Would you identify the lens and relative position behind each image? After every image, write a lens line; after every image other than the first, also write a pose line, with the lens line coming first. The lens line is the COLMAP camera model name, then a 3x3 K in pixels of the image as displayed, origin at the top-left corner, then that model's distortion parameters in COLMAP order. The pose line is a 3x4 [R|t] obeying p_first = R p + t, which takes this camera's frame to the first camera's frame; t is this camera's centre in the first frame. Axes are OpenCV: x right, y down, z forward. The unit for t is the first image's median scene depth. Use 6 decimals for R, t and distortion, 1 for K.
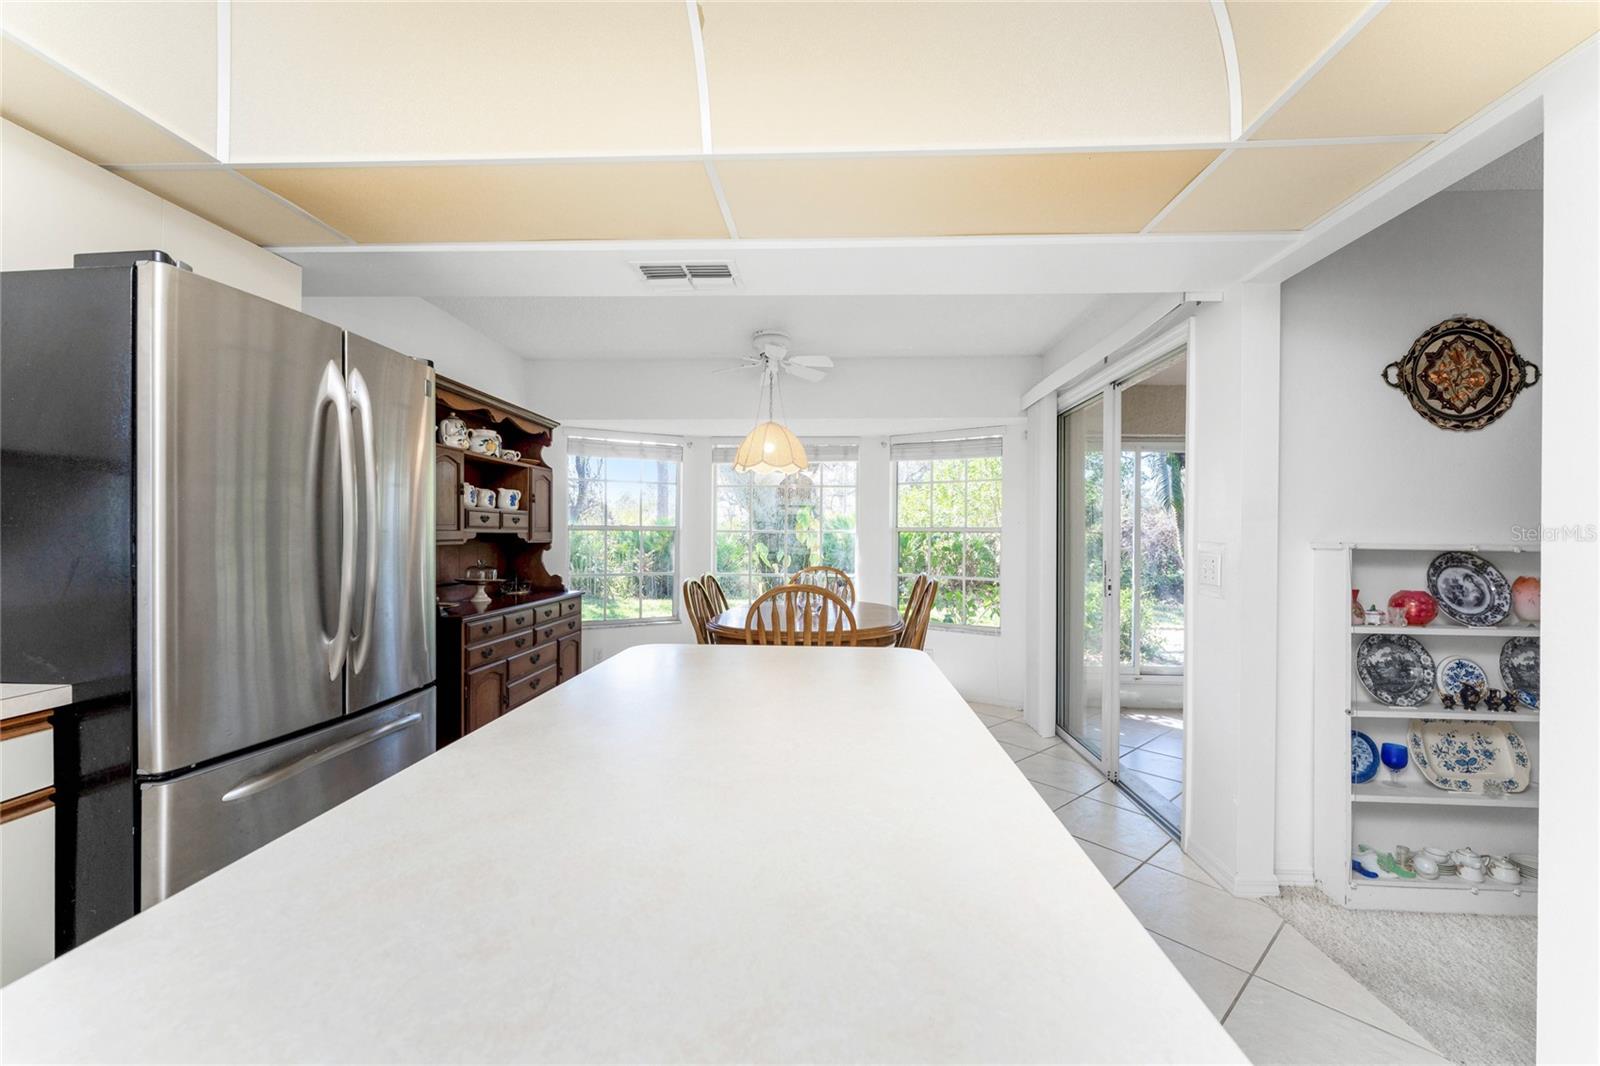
lens RADIAL K [[648.1, 0, 801.5], [0, 648.1, 535.1], [0, 0, 1]] dist [-0.008224, -0.000247]
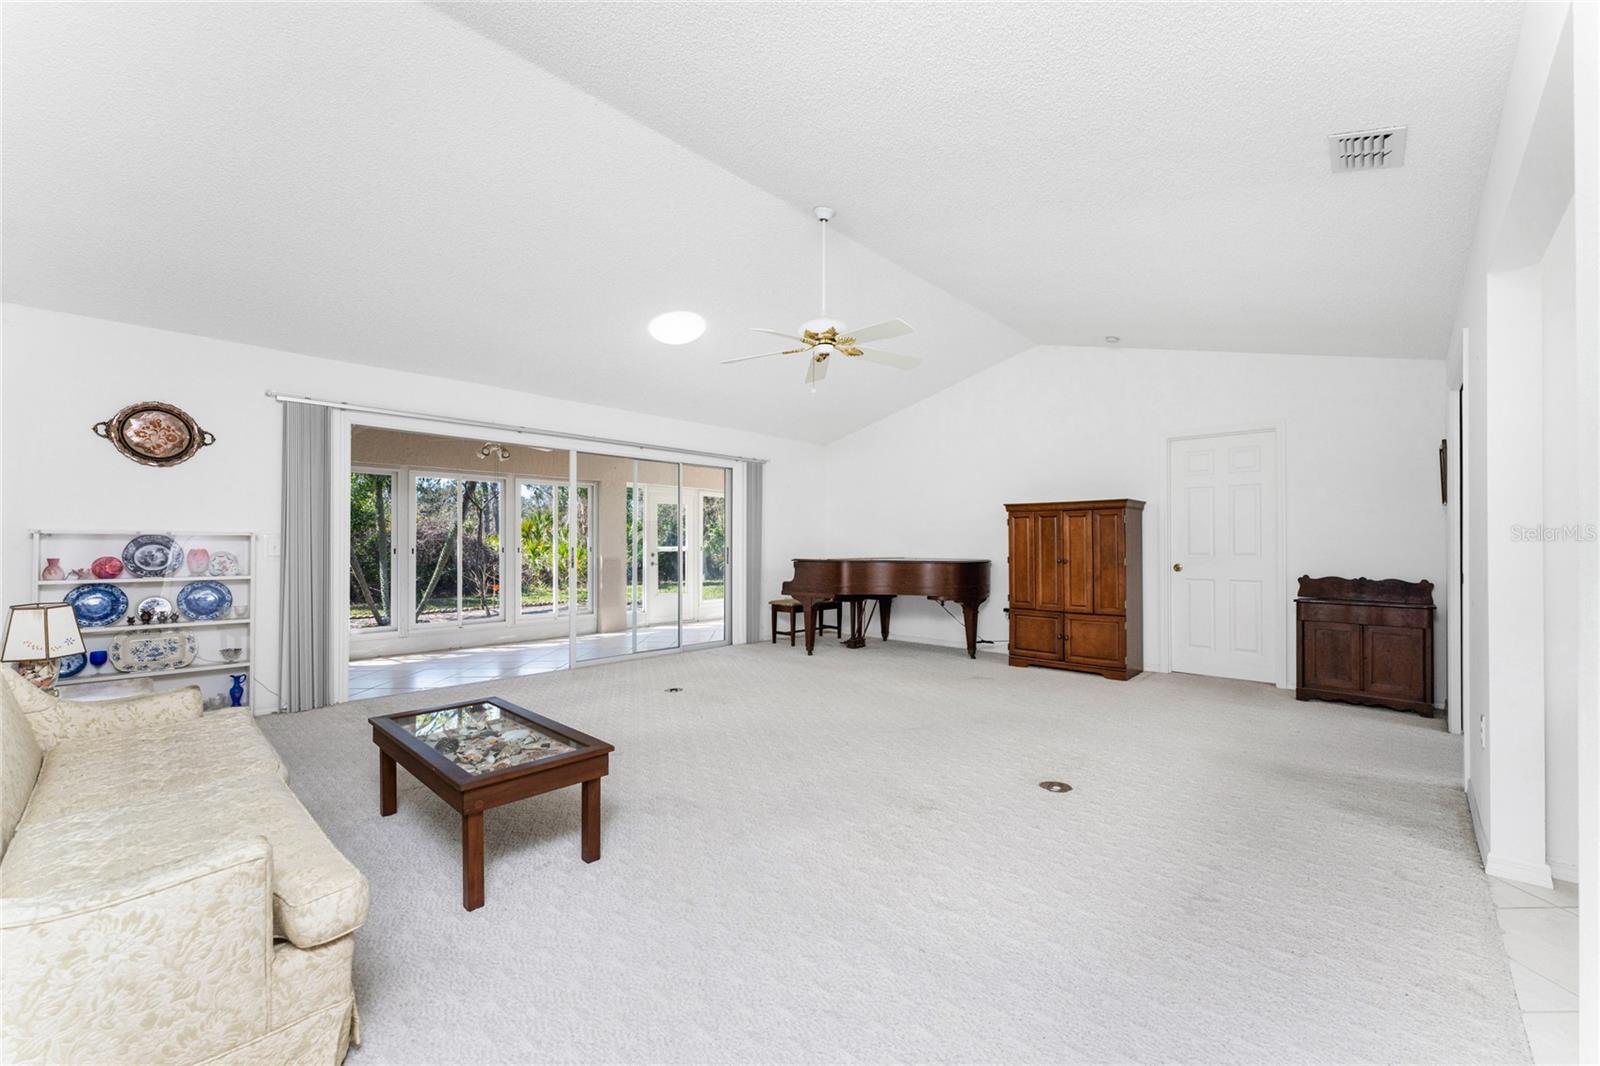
lens RADIAL K [[644.8, 0, 800.8], [0, 644.8, 539.4], [0, 0, 1]] dist [-0.000793, -0.000106]
pose [[0.646669, -0.001103, 0.762770, 0.586345], [0.002783, 0.999996, -0.000914, 0.030466], [-0.762766, 0.002714, 0.646669, -1.044598]]
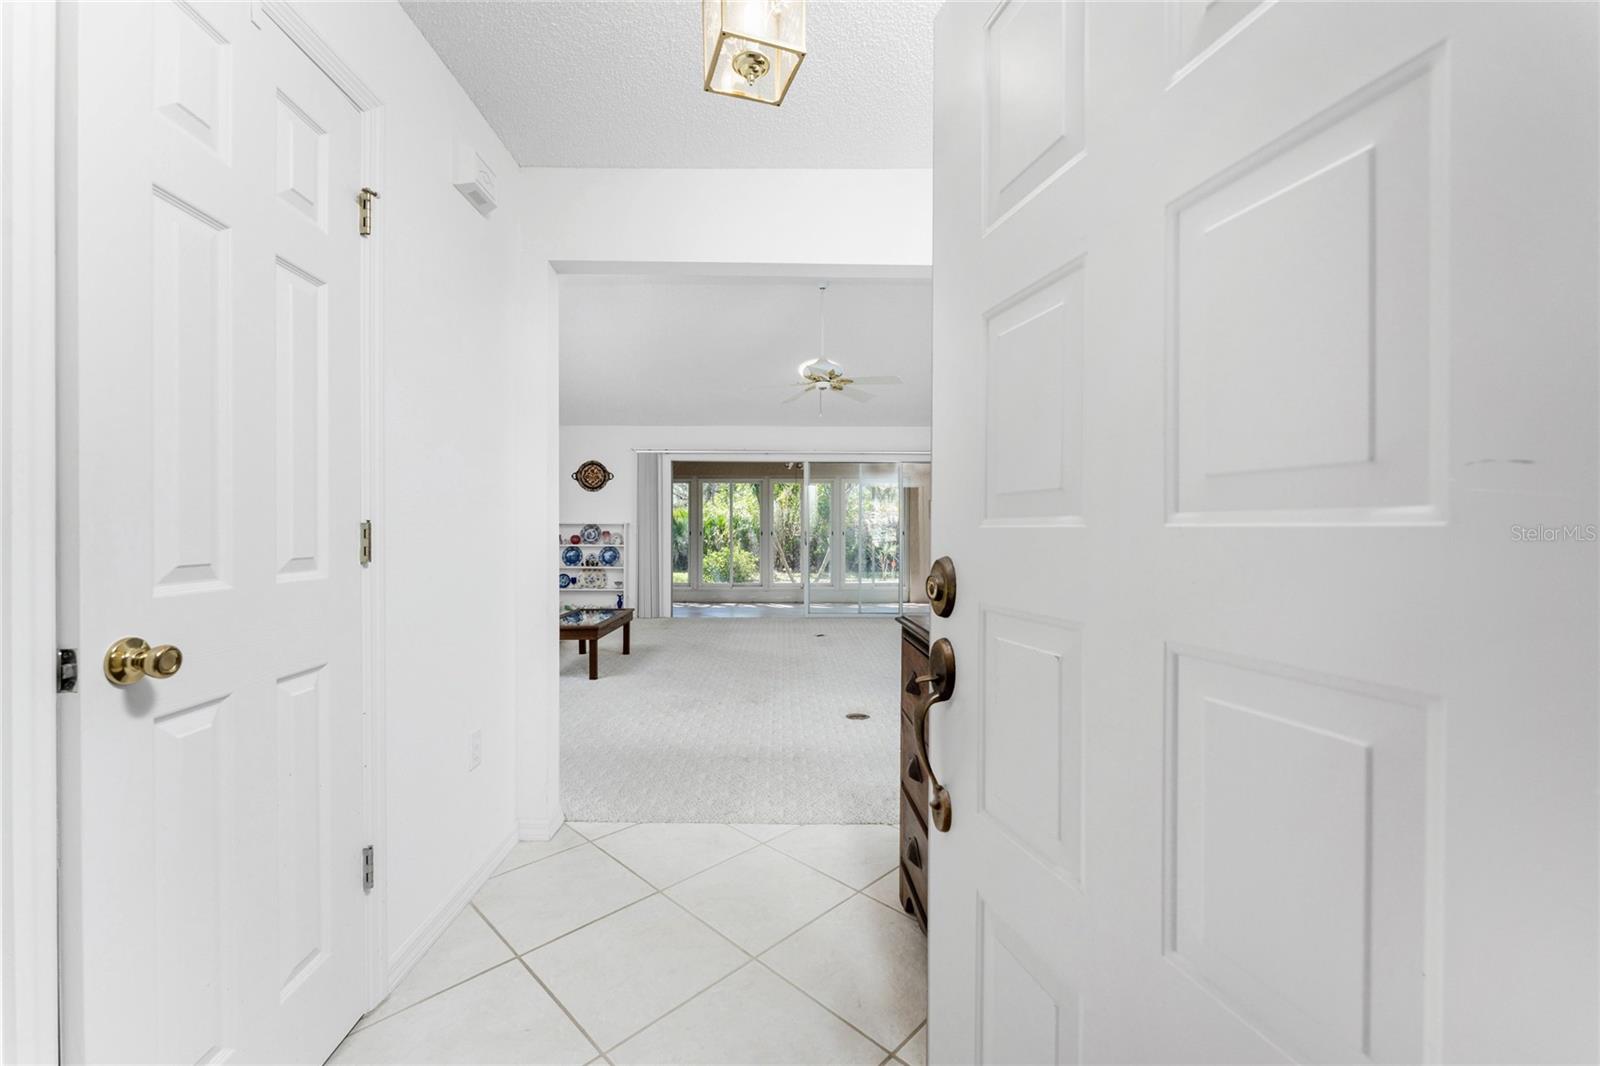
lens RADIAL K [[653.0, 0, 802.9], [0, 653.0, 529.3], [0, 0, 1]] dist [0.000791, 0.000127]
pose [[0.997747, -0.006041, 0.066812, 1.404786], [0.005846, 0.999978, 0.003110, 0.034338], [-0.066829, -0.002712, 0.997761, -1.991385]]
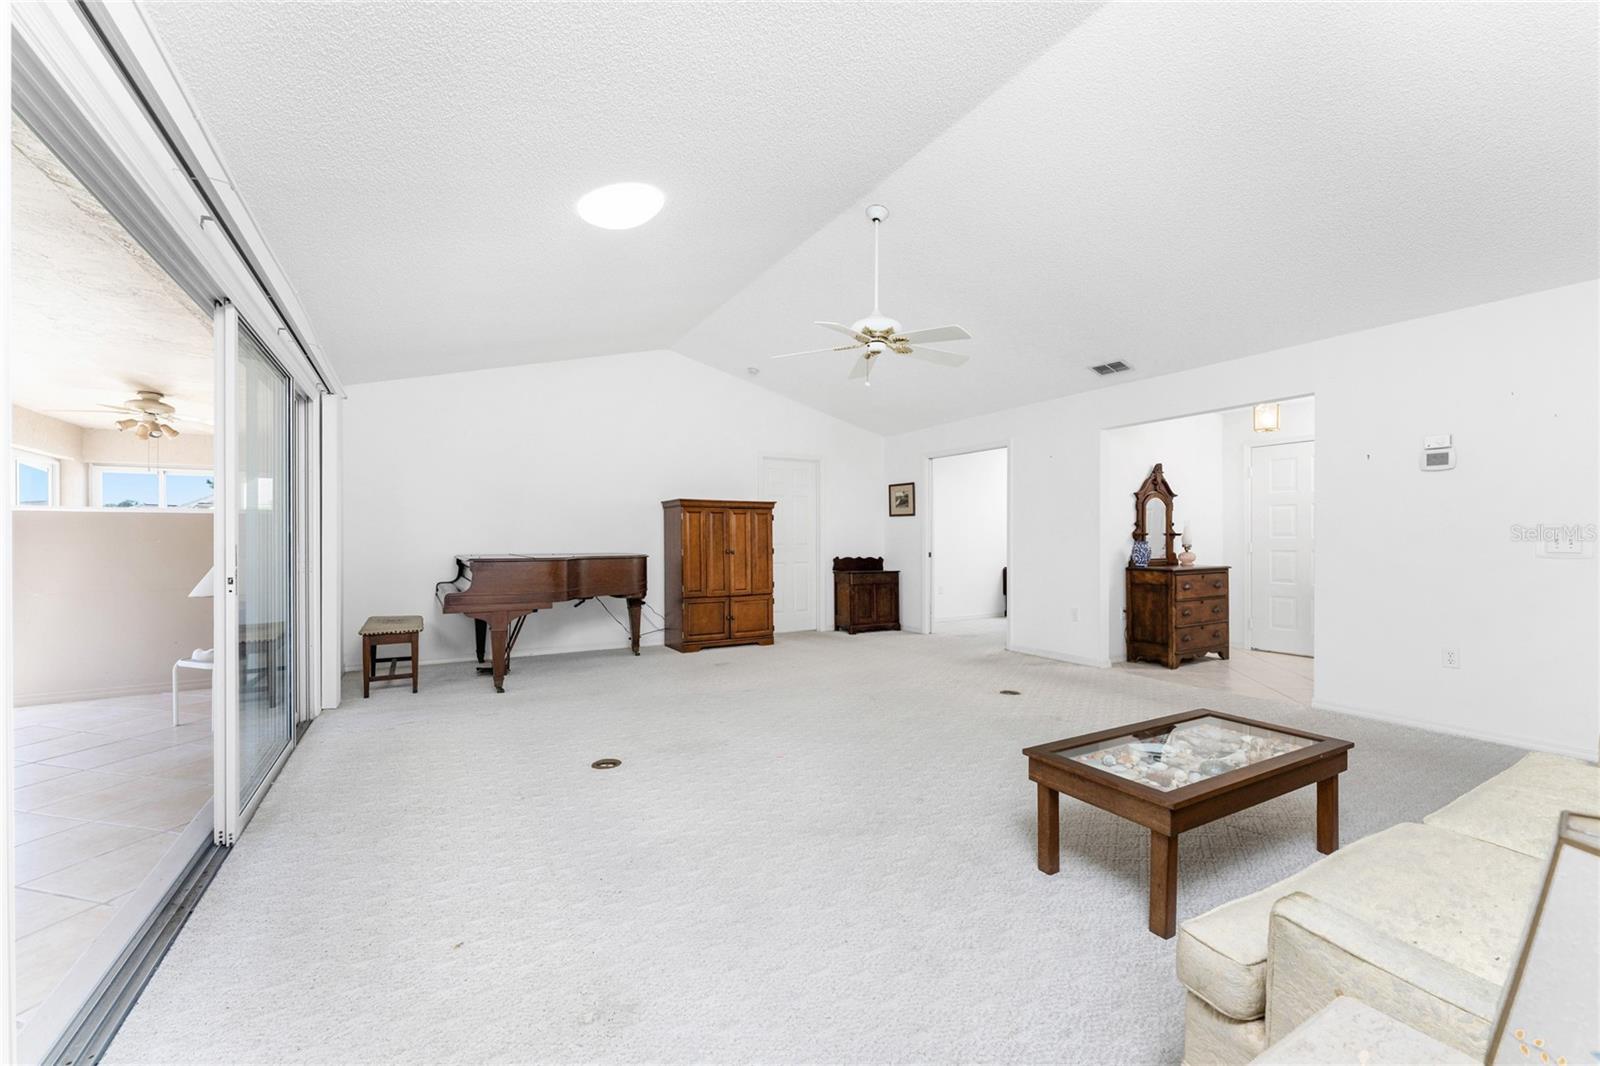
lens RADIAL K [[640.8, 0, 788.5], [0, 640.8, 537.2], [0, 0, 1]] dist [-0.025968, -0.000191]
pose [[-0.522224, -0.007212, 0.852778, 0.577038], [-0.004530, 0.999974, 0.005682, 0.031293], [-0.852796, -0.000896, -0.522243, 0.551197]]
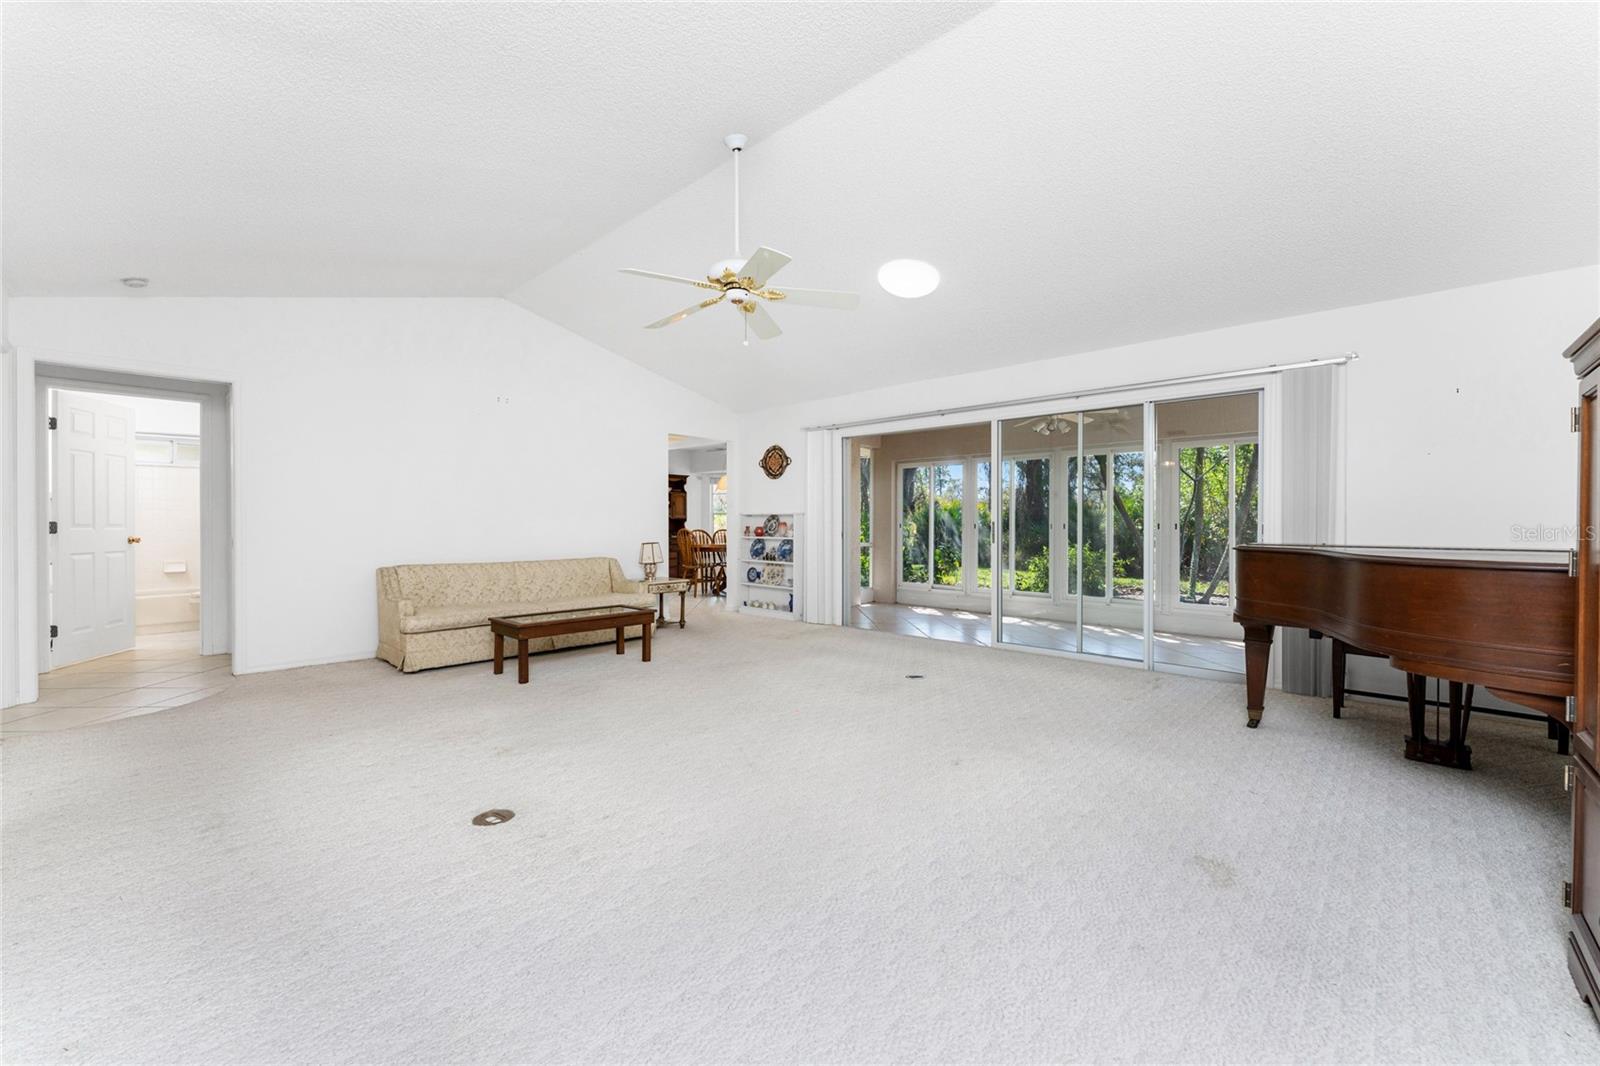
lens RADIAL K [[653.0, 0, 802.9], [0, 653.0, 529.3], [0, 0, 1]] dist [0.000791, 0.000127]
pose [[0.752053, -0.000304, -0.659103, 2.412721], [0.005462, 0.999968, 0.005771, 0.057931], [0.659080, -0.007940, 0.752031, -1.048269]]
